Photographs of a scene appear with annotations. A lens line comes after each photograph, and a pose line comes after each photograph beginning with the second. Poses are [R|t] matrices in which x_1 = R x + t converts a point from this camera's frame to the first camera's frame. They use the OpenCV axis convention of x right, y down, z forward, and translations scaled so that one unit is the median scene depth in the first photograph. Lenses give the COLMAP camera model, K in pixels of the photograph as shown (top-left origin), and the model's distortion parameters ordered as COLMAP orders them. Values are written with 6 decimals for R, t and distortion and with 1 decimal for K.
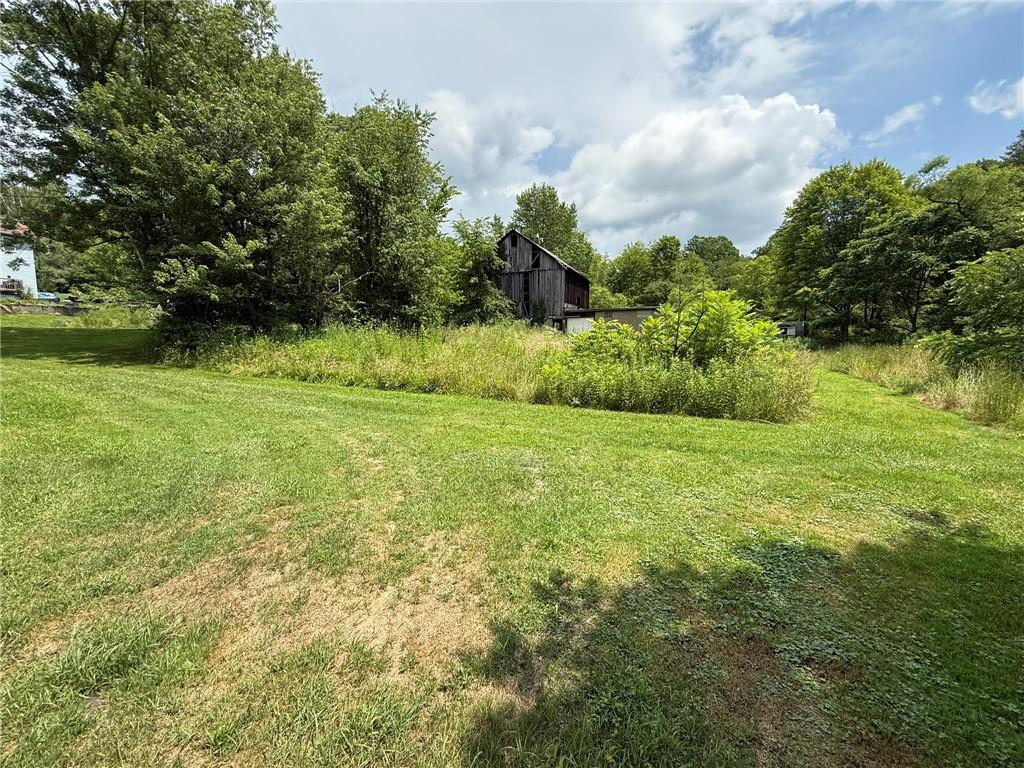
lens RADIAL K [[408.6, 0, 512.0], [0, 408.6, 384.0], [0, 0, 1]] dist [0.000892, -0.000015]
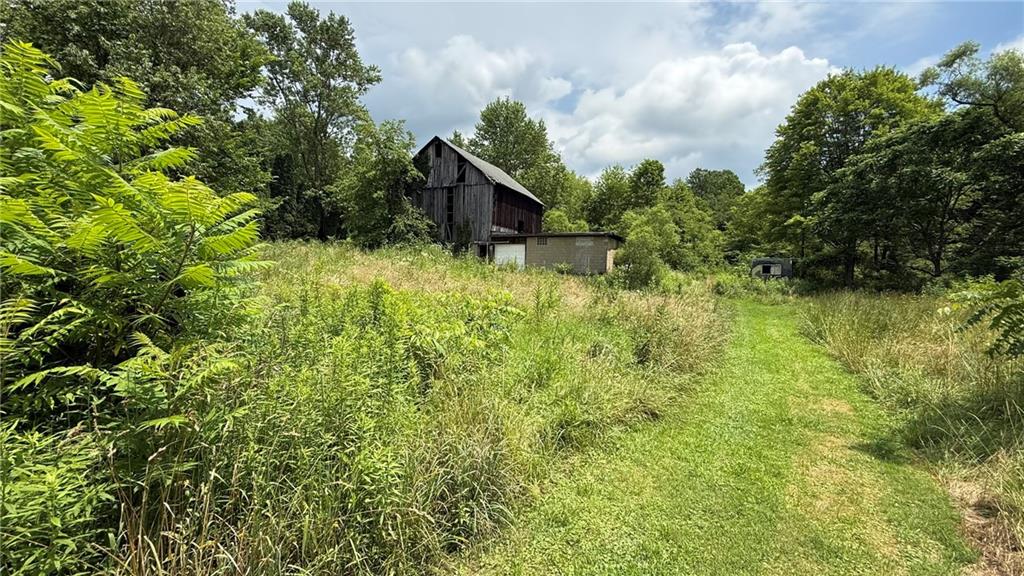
lens RADIAL K [[407.0, 0, 512.0], [0, 407.0, 288.0], [0, 0, 1]] dist [-0.000472, 0.000052]
pose [[0.998827, 0.036503, -0.031821, 0.192917], [-0.038476, 0.997223, -0.063764, -0.023839], [0.029405, 0.064914, 0.997458, 0.198597]]
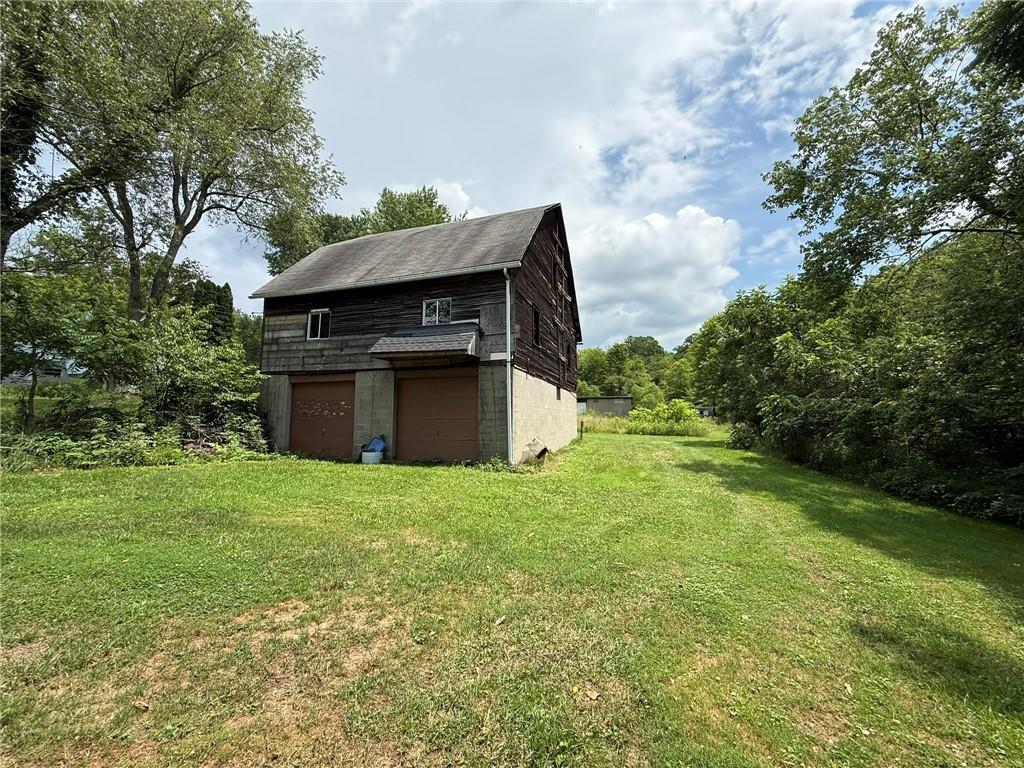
lens RADIAL K [[408.6, 0, 512.0], [0, 408.6, 384.0], [0, 0, 1]] dist [0.000892, -0.000015]
pose [[0.989630, 0.015949, 0.142753, -0.284291], [0.012128, 0.980991, -0.193676, 0.058532], [-0.143128, 0.193399, 0.970624, -0.442690]]
